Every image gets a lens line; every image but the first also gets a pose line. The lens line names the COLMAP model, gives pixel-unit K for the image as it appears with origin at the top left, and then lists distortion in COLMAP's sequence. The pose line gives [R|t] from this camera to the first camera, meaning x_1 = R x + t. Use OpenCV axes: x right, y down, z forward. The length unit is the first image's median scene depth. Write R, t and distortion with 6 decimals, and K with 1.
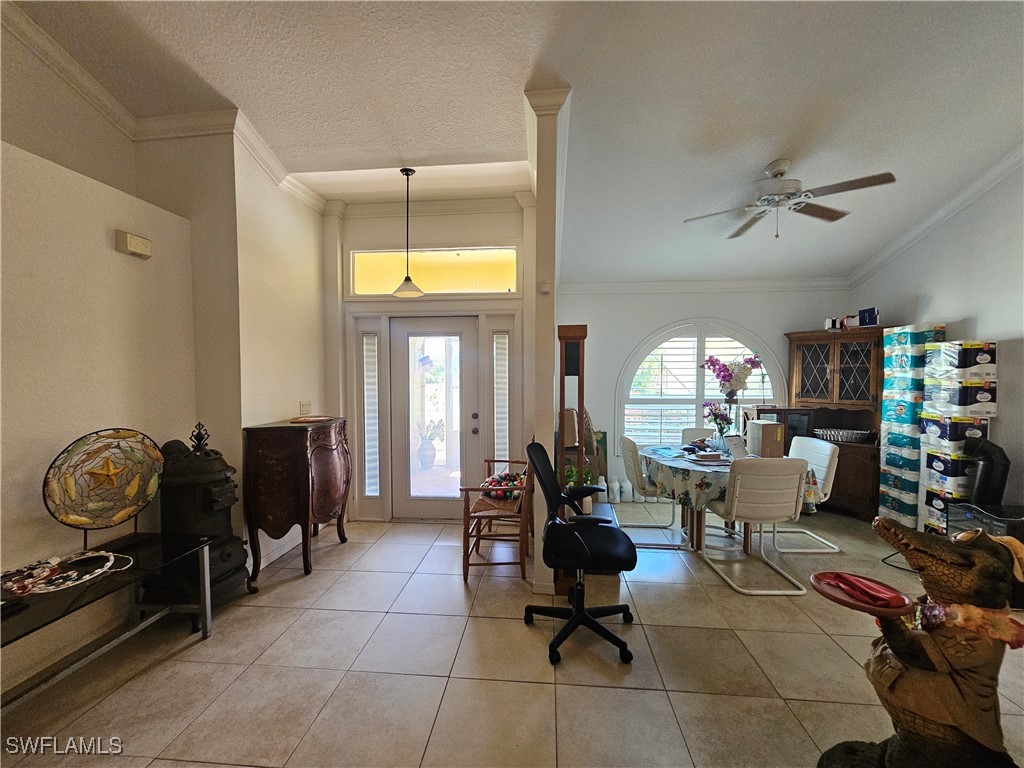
lens RADIAL K [[420.4, 0, 514.3], [0, 420.4, 388.1], [0, 0, 1]] dist [0.003022, 0.000959]
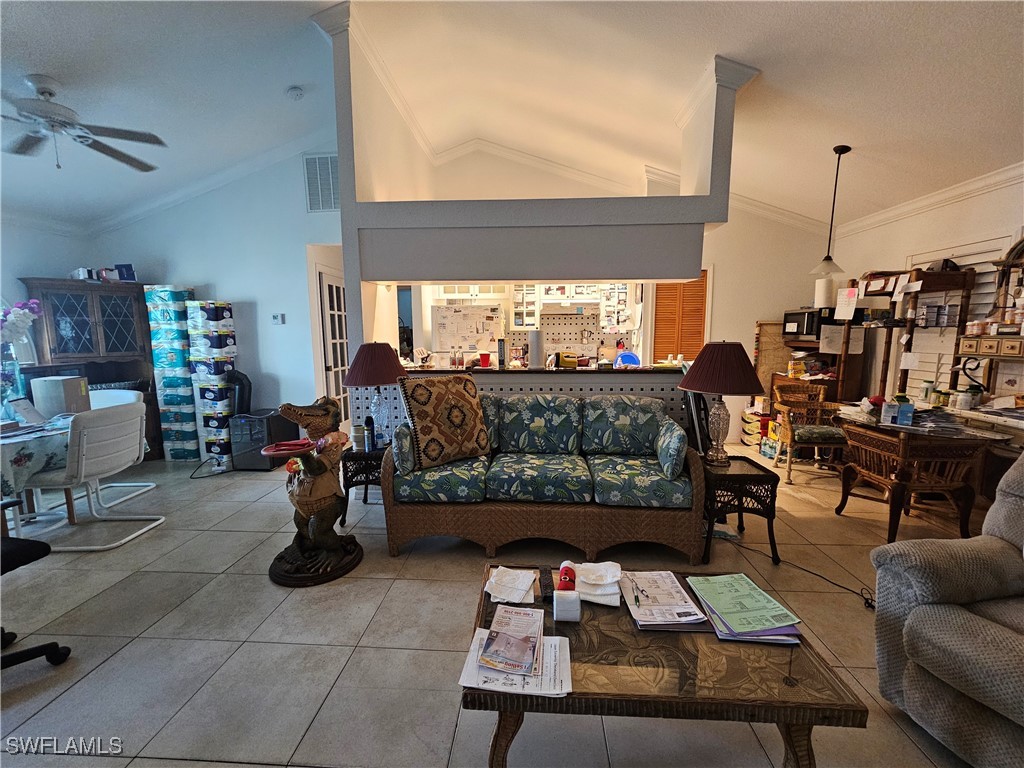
lens RADIAL K [[420.4, 0, 513.7], [0, 420.4, 388.9], [0, 0, 1]] dist [0.003022, 0.000959]
pose [[-0.022573, -0.132138, 0.990974, -0.313331], [0.049245, 0.989877, 0.133114, 0.033133], [-0.998532, 0.051806, -0.015837, 0.061463]]
